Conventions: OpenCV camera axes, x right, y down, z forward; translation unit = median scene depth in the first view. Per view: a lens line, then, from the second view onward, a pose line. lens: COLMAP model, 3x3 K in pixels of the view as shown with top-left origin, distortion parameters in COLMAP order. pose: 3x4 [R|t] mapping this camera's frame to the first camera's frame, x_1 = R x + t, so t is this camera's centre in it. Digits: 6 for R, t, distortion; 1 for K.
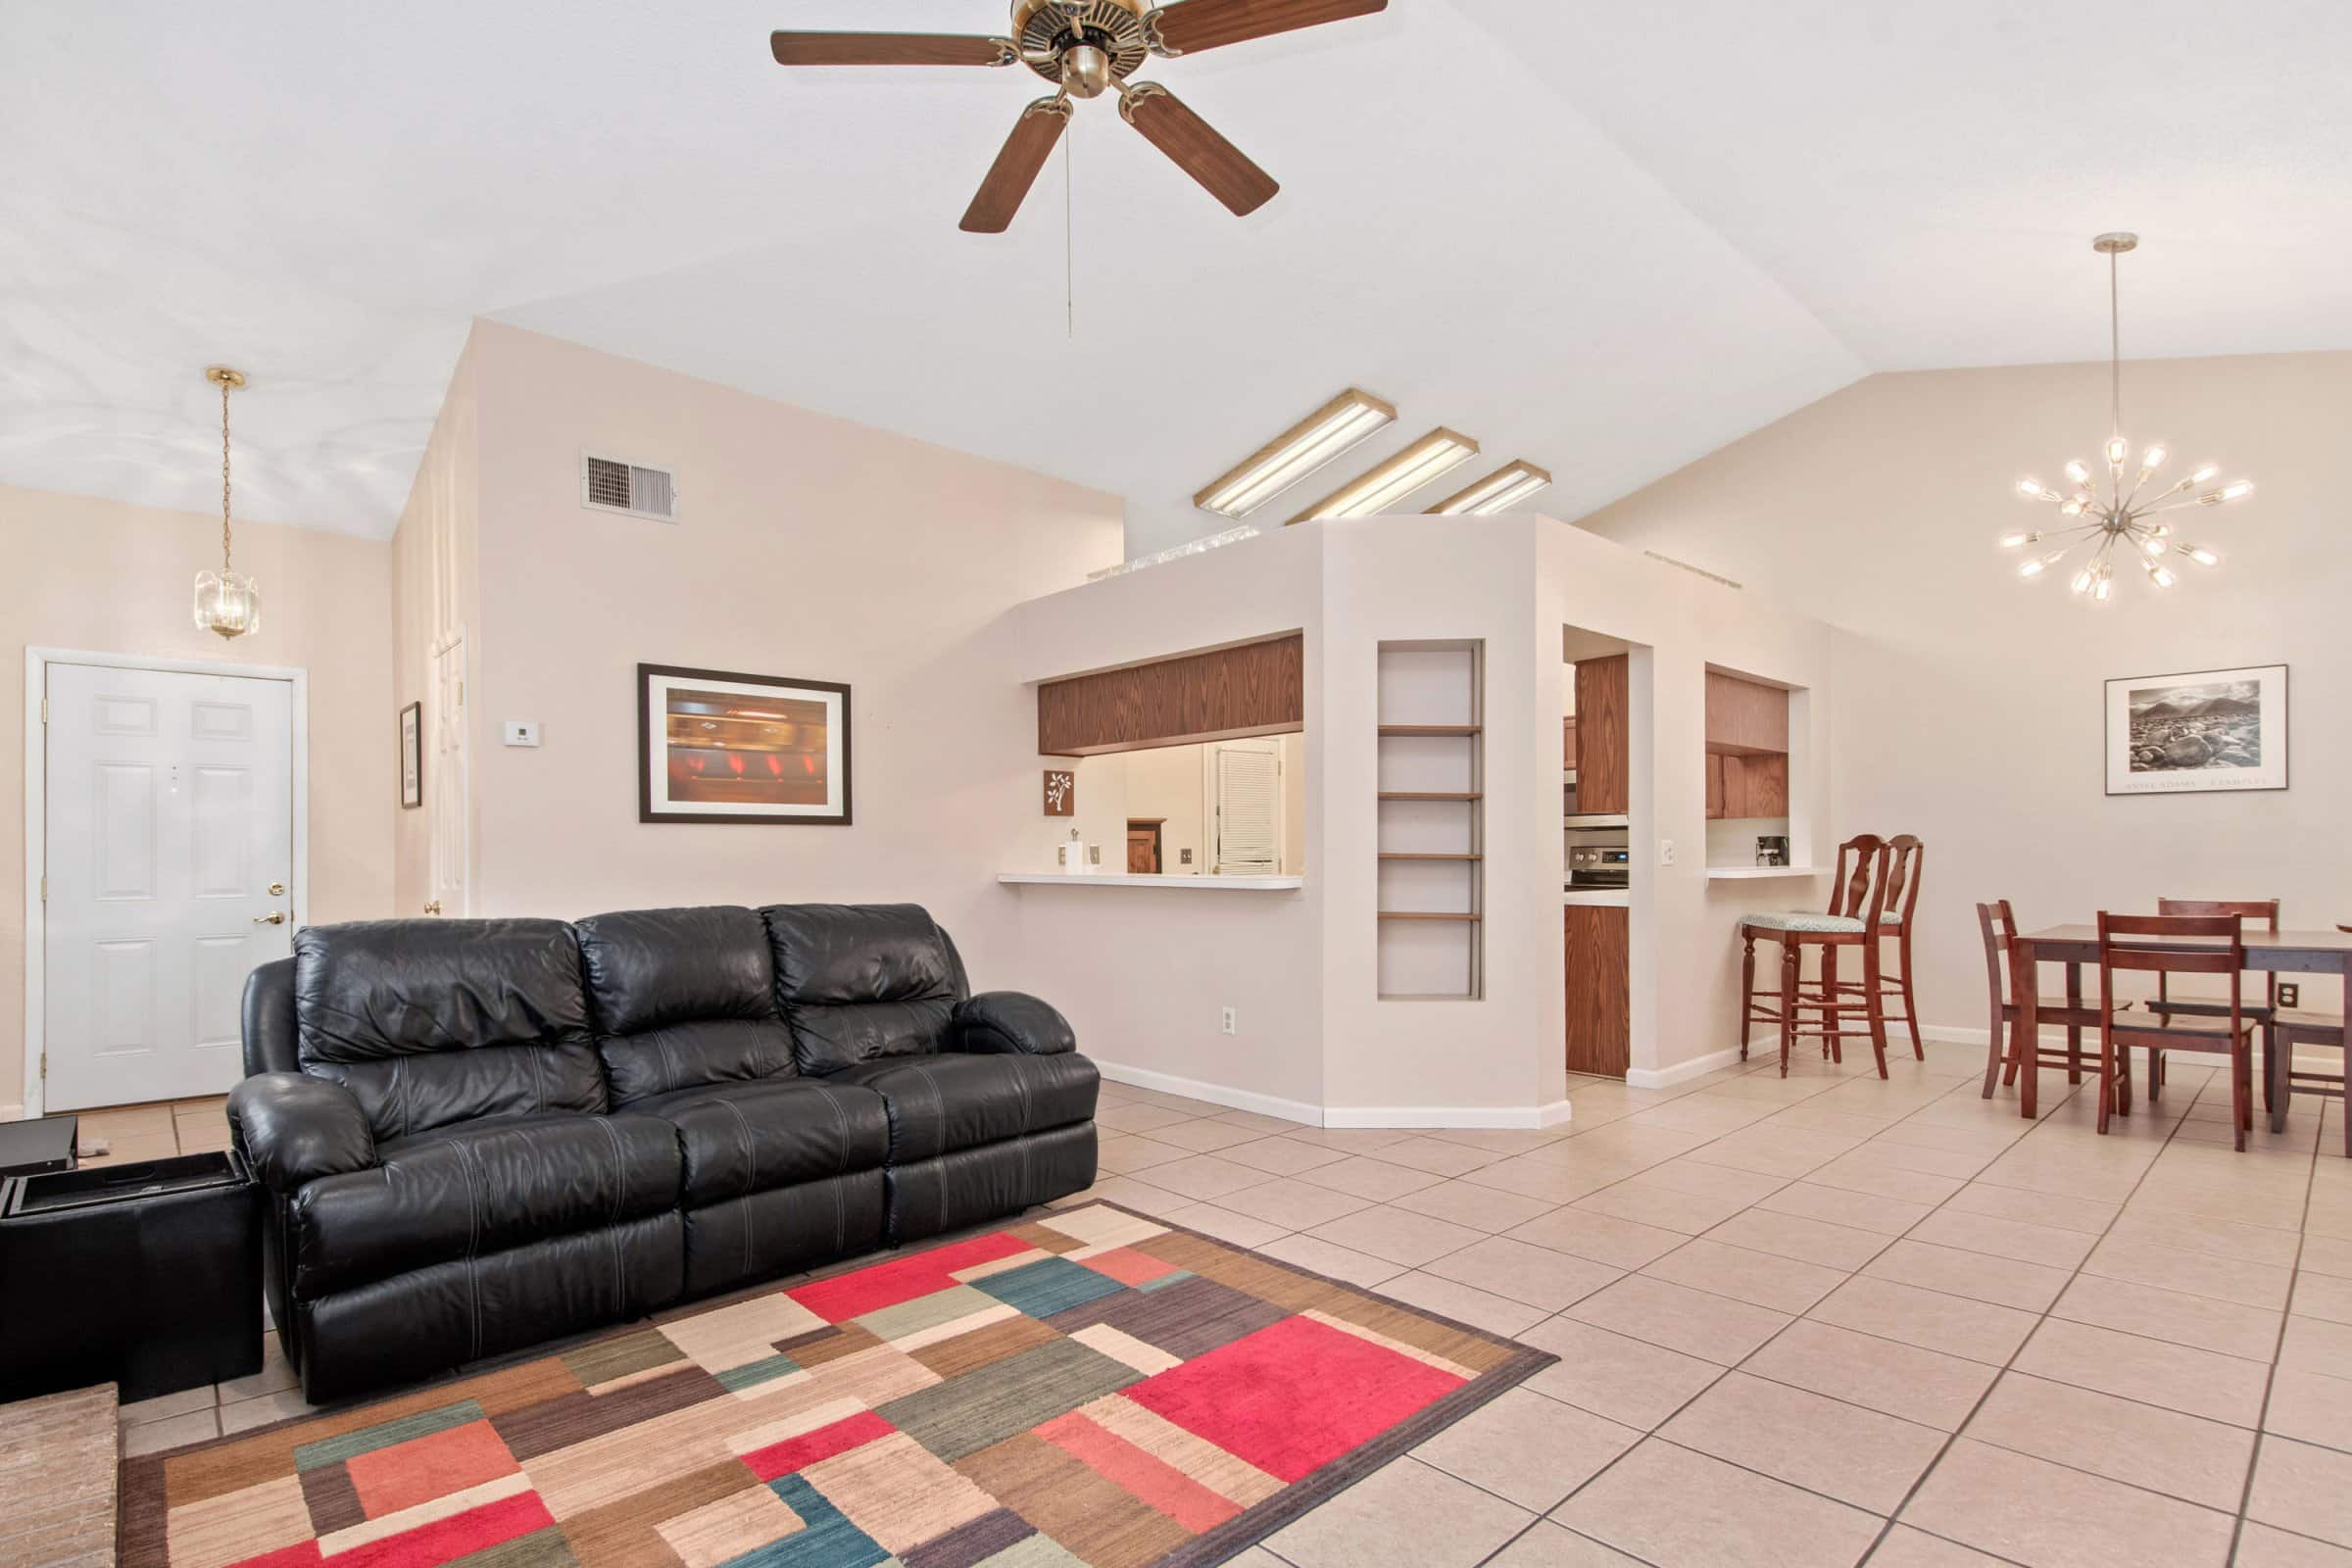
lens RADIAL K [[1103.9, 0, 1108.4], [0, 1103.9, 865.1], [0, 0, 1]] dist [0.023512, -0.031068]
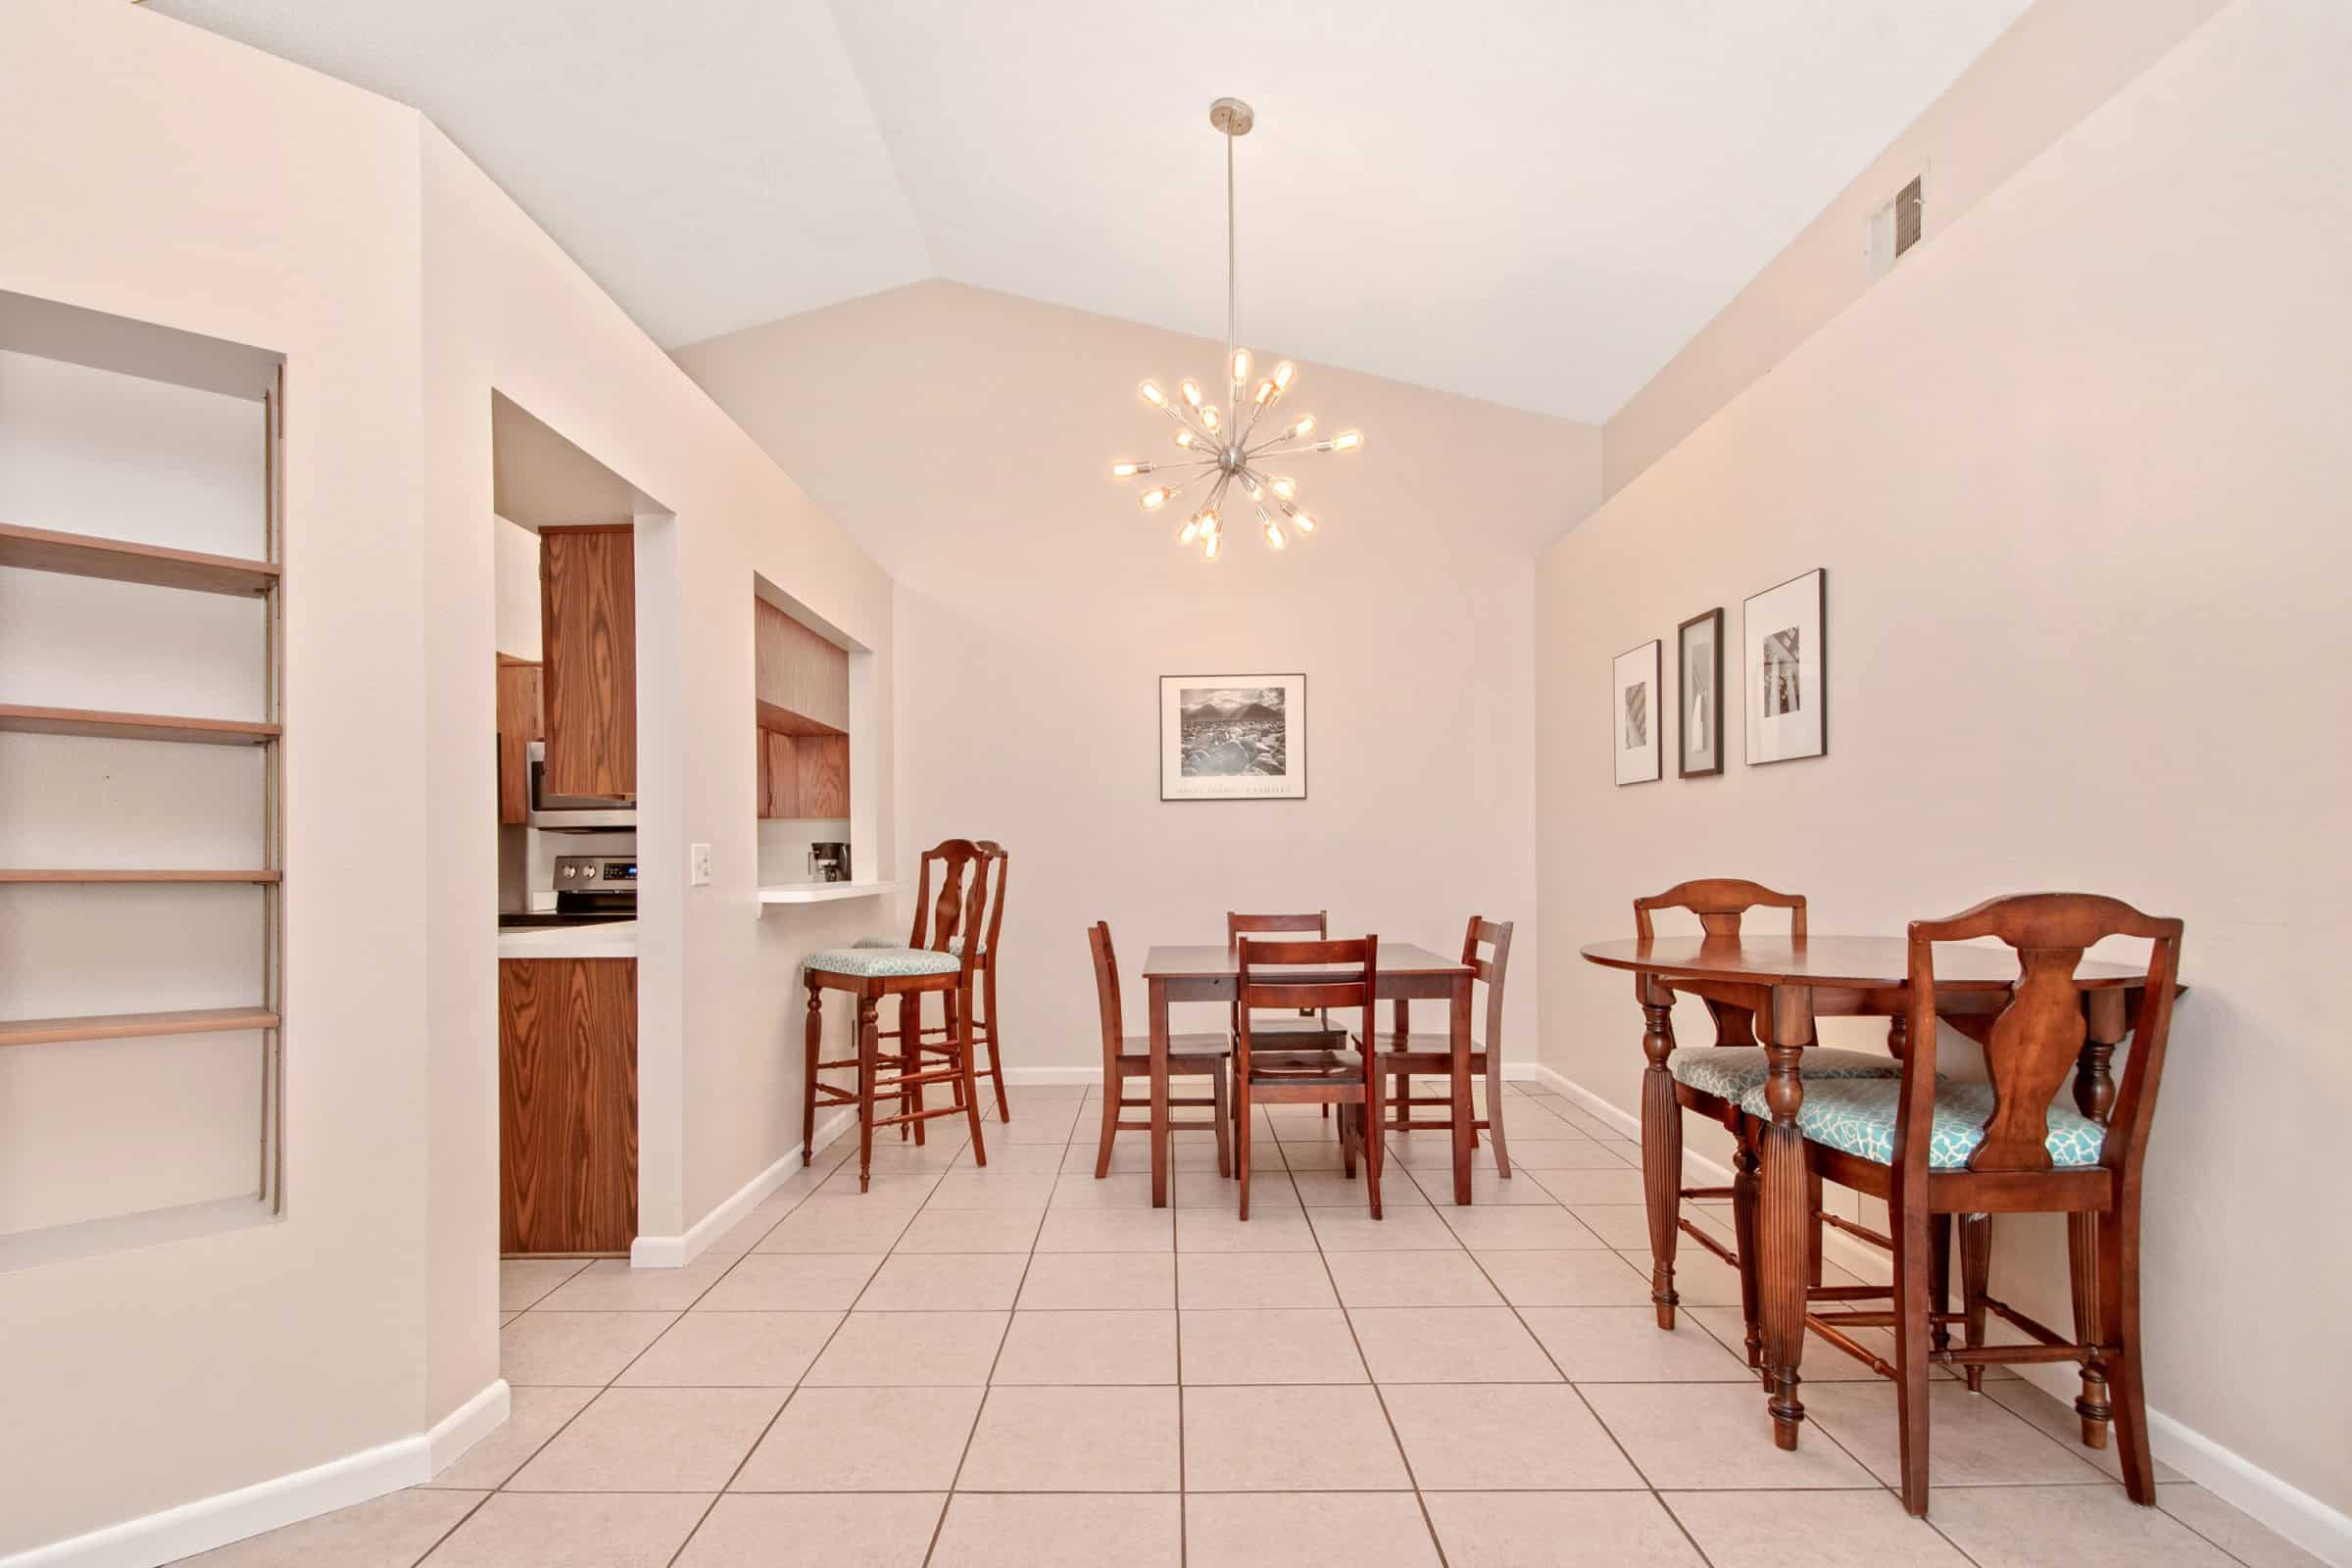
lens RADIAL K [[1143.9, 0, 1168.4], [0, 1143.9, 852.7], [0, 0, 1]] dist [0.025217, 0.000126]
pose [[0.648123, 0.005583, 0.761515, 0.183586], [0.012255, 0.999767, -0.017760, -0.002921], [-0.761437, 0.020843, 0.647904, 0.381562]]
